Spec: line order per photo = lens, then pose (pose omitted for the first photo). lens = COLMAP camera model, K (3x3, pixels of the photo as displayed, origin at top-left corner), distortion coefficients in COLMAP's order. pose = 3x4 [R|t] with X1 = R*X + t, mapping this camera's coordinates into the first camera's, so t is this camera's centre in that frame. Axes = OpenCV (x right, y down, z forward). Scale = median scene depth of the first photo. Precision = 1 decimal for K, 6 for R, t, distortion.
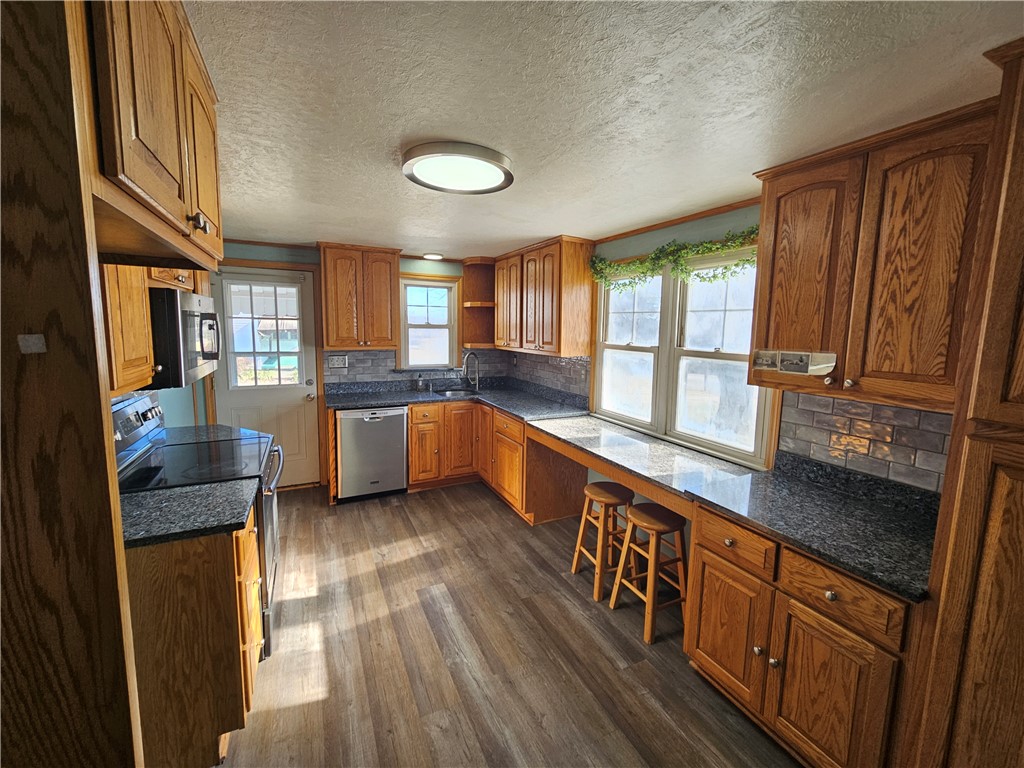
lens RADIAL K [[420.0, 0, 514.9], [0, 420.0, 376.9], [0, 0, 1]] dist [0.000417, 0.000243]
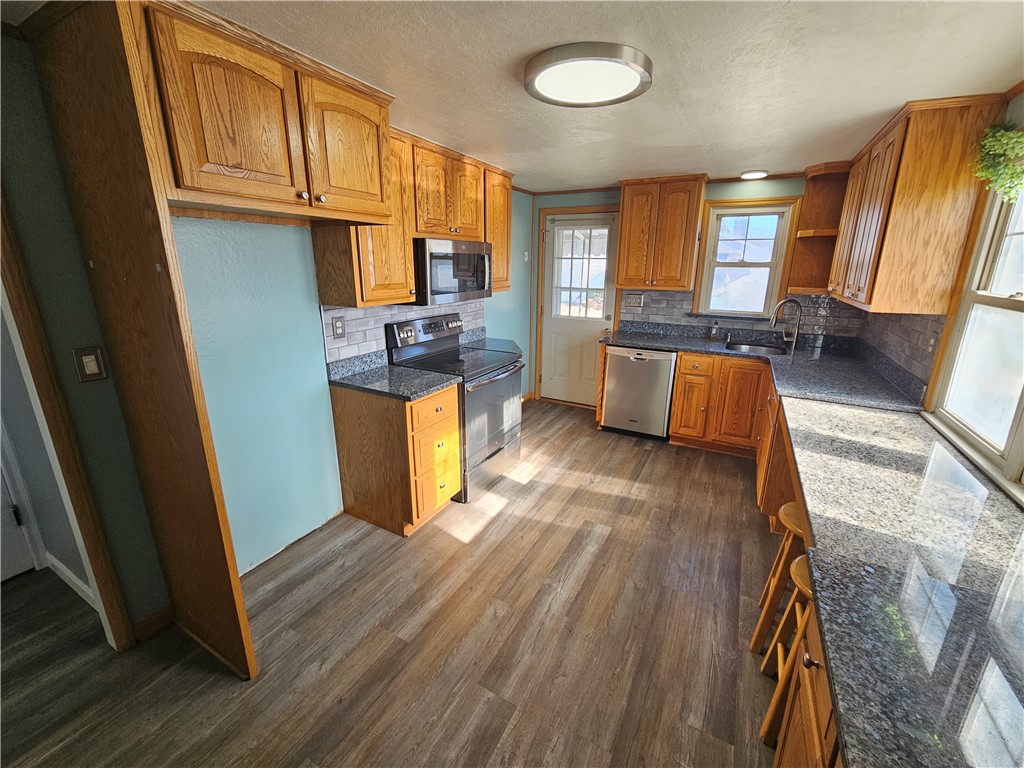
lens RADIAL K [[420.0, 0, 515.0], [0, 420.0, 376.9], [0, 0, 1]] dist [0.000417, 0.000243]
pose [[0.571885, 0.205199, -0.794255, 0.319448], [-0.096602, 0.978319, 0.183196, -0.015318], [0.814626, -0.028040, 0.579308, 0.187496]]
